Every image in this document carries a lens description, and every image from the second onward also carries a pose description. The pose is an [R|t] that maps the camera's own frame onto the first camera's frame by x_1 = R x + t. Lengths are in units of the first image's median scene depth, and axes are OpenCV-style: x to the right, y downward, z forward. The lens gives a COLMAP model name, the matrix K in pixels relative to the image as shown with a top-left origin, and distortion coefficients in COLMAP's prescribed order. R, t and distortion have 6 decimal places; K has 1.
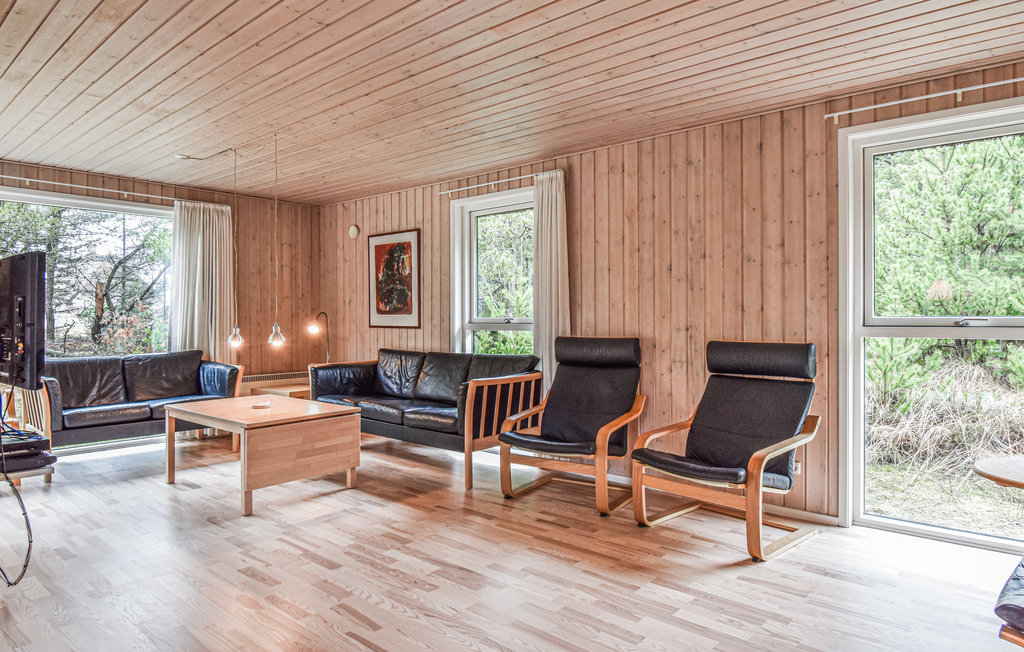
lens RADIAL K [[612.8, 0, 515.5], [0, 612.8, 320.2], [0, 0, 1]] dist [-0.006494, -0.004247]
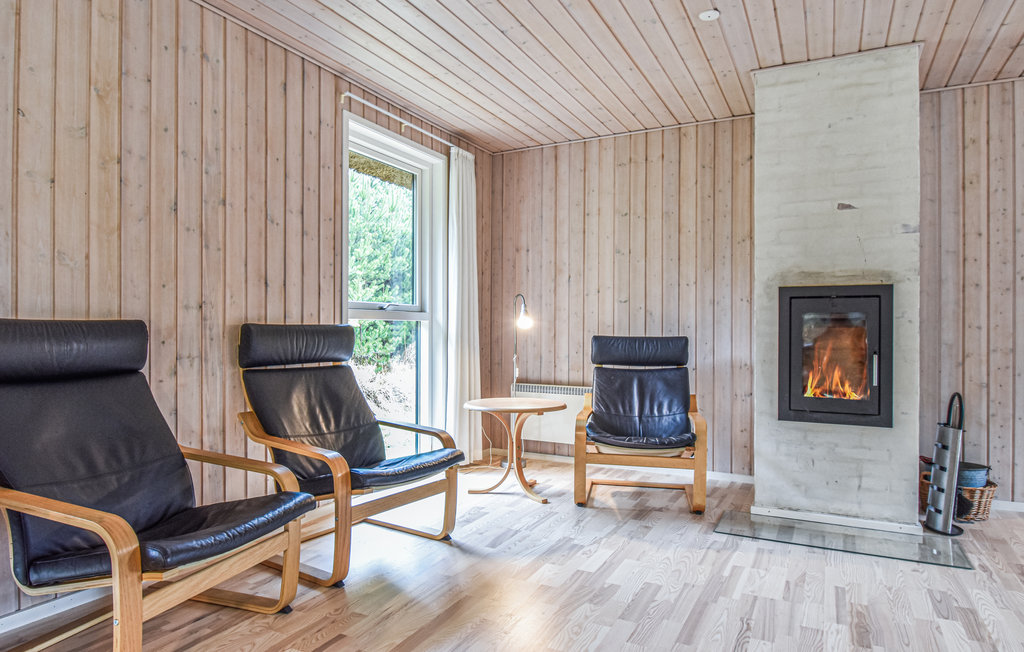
lens RADIAL K [[631.5, 0, 505.1], [0, 631.5, 330.2], [0, 0, 1]] dist [0.001189, -0.001714]
pose [[-0.234715, -0.000854, 0.972064, -0.477870], [0.002055, 0.999997, 0.001374, 0.041470], [-0.972062, 0.002320, -0.234713, 0.880922]]
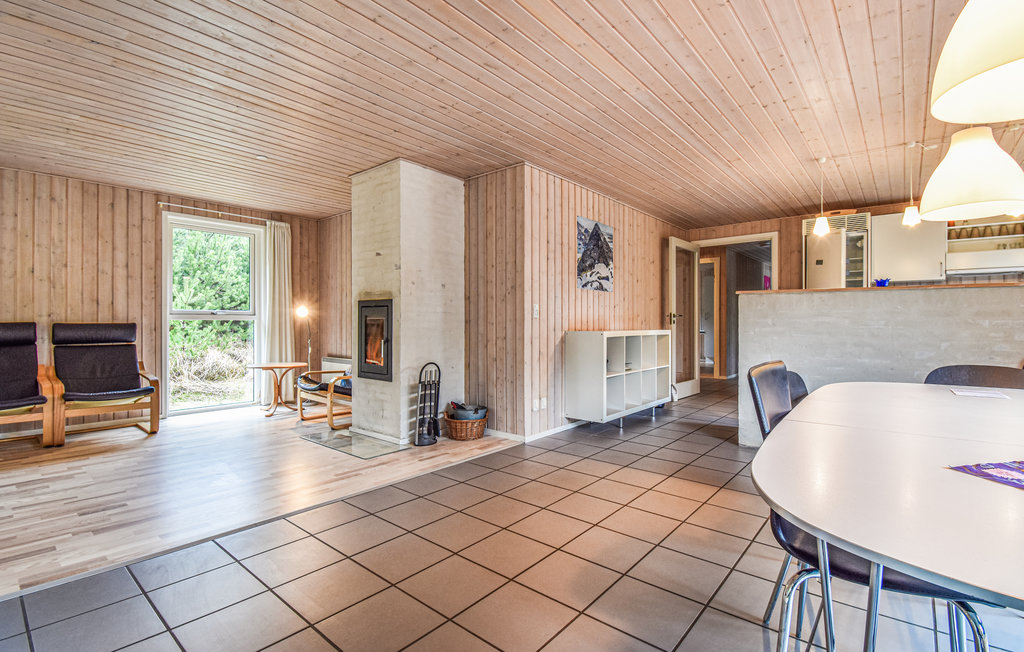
lens RADIAL K [[480.0, 0, 520.7], [0, 480.0, 325.6], [0, 0, 1]] dist [-0.026913, -0.003032]
pose [[-0.042507, -0.000743, 0.999096, -0.885091], [0.003751, 0.999993, 0.000903, 0.044067], [-0.999089, 0.003786, -0.042504, -0.049452]]
